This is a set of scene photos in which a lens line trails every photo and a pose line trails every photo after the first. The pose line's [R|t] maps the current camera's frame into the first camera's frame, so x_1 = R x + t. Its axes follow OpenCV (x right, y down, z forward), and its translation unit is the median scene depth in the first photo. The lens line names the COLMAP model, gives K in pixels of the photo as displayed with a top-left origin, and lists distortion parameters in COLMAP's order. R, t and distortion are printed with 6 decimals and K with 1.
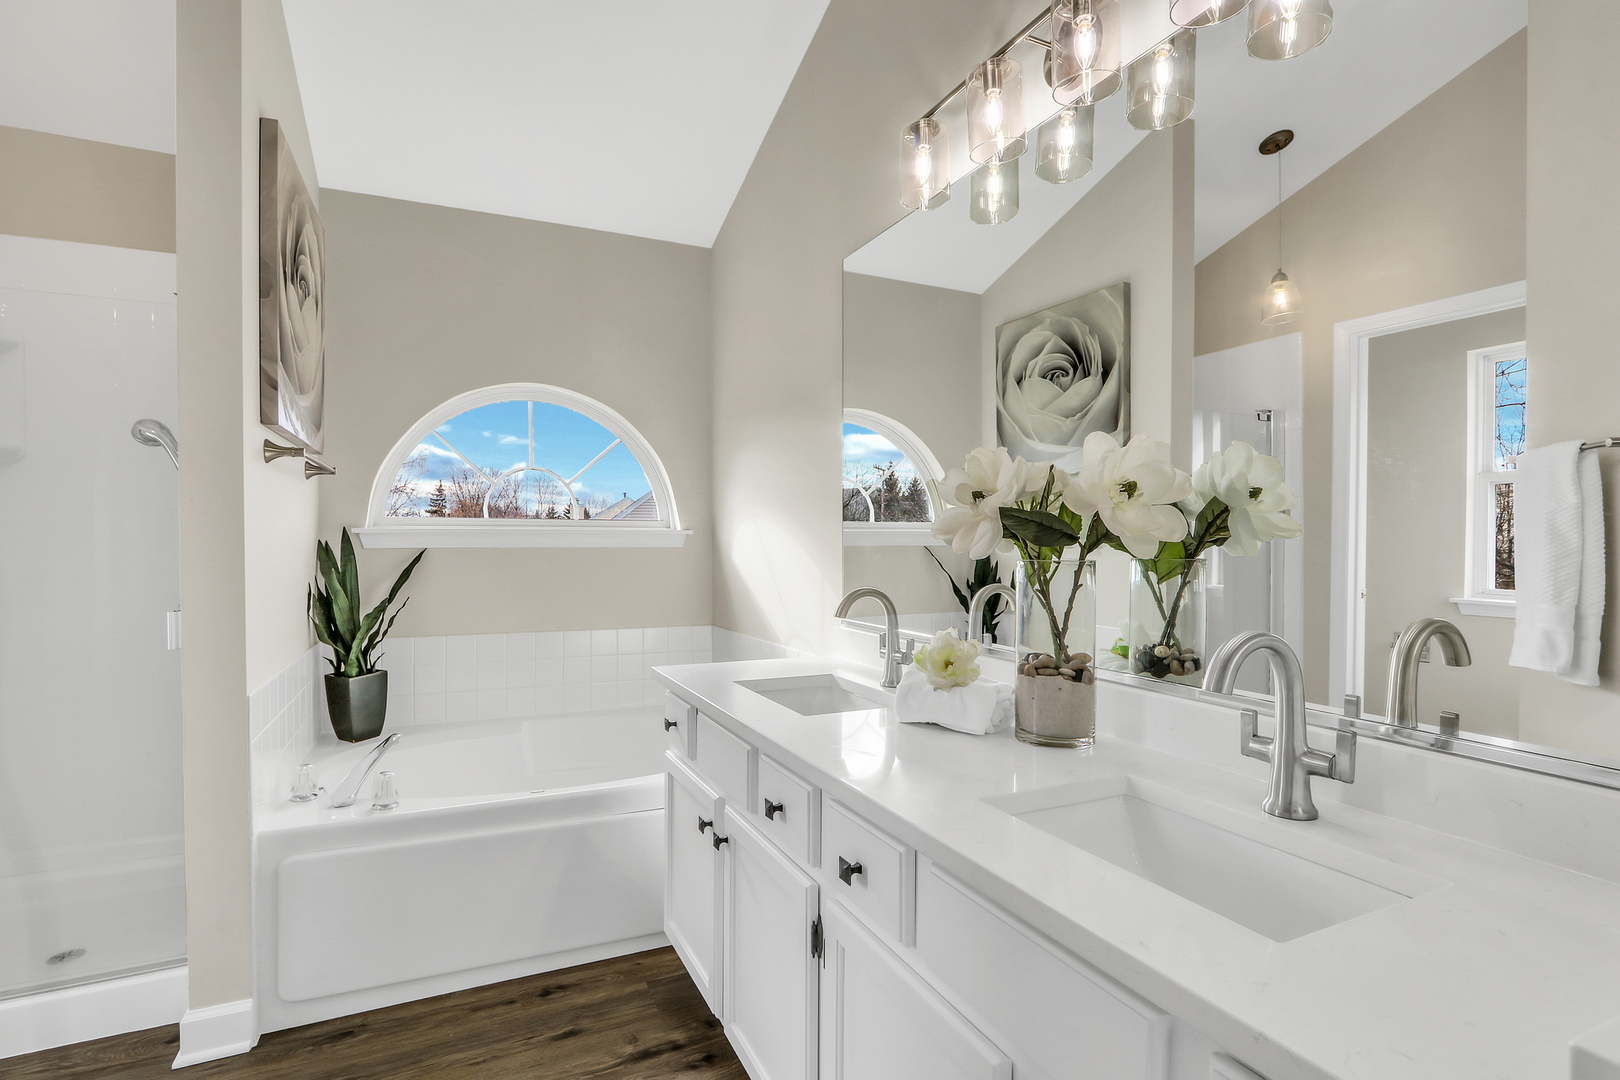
lens RADIAL K [[774.9, 0, 784.7], [0, 774.9, 553.6], [0, 0, 1]] dist [-0.008270, -0.000550]
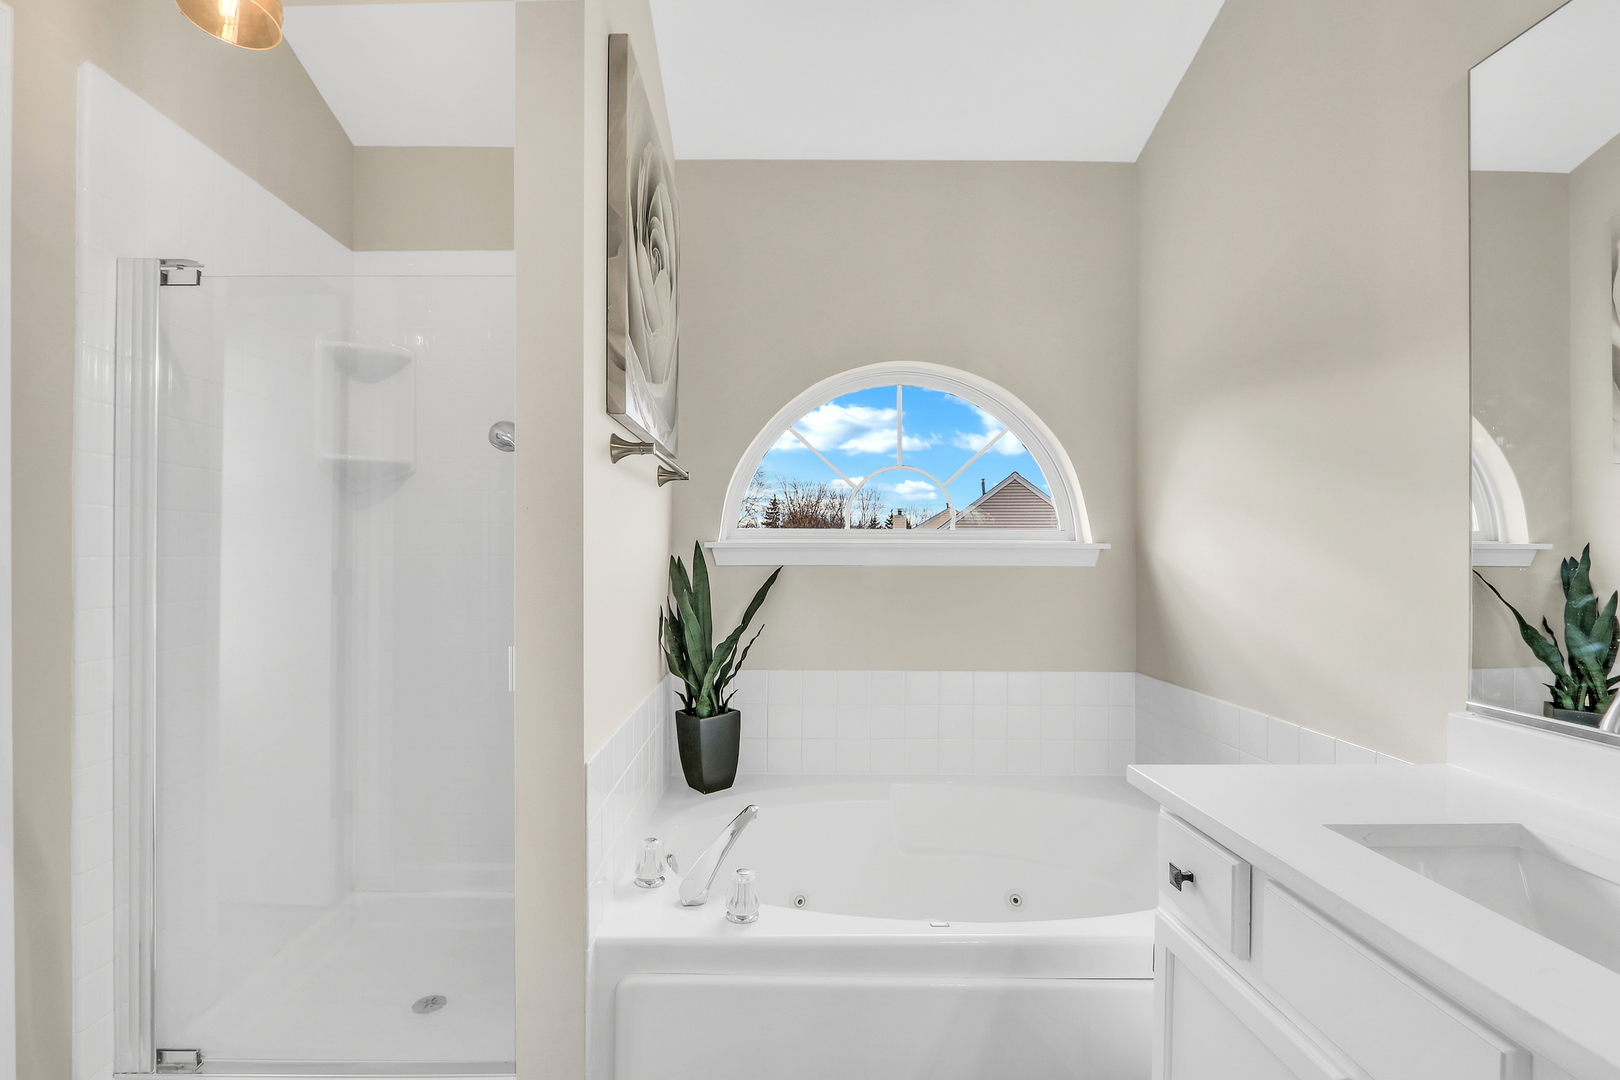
lens RADIAL K [[774.9, 0, 784.7], [0, 774.9, 553.6], [0, 0, 1]] dist [-0.008270, -0.000550]
pose [[0.919567, 0.003249, -0.392920, -0.144045], [-0.007997, 0.999913, -0.010447, -0.012514], [0.392852, 0.012749, 0.919513, 0.250299]]
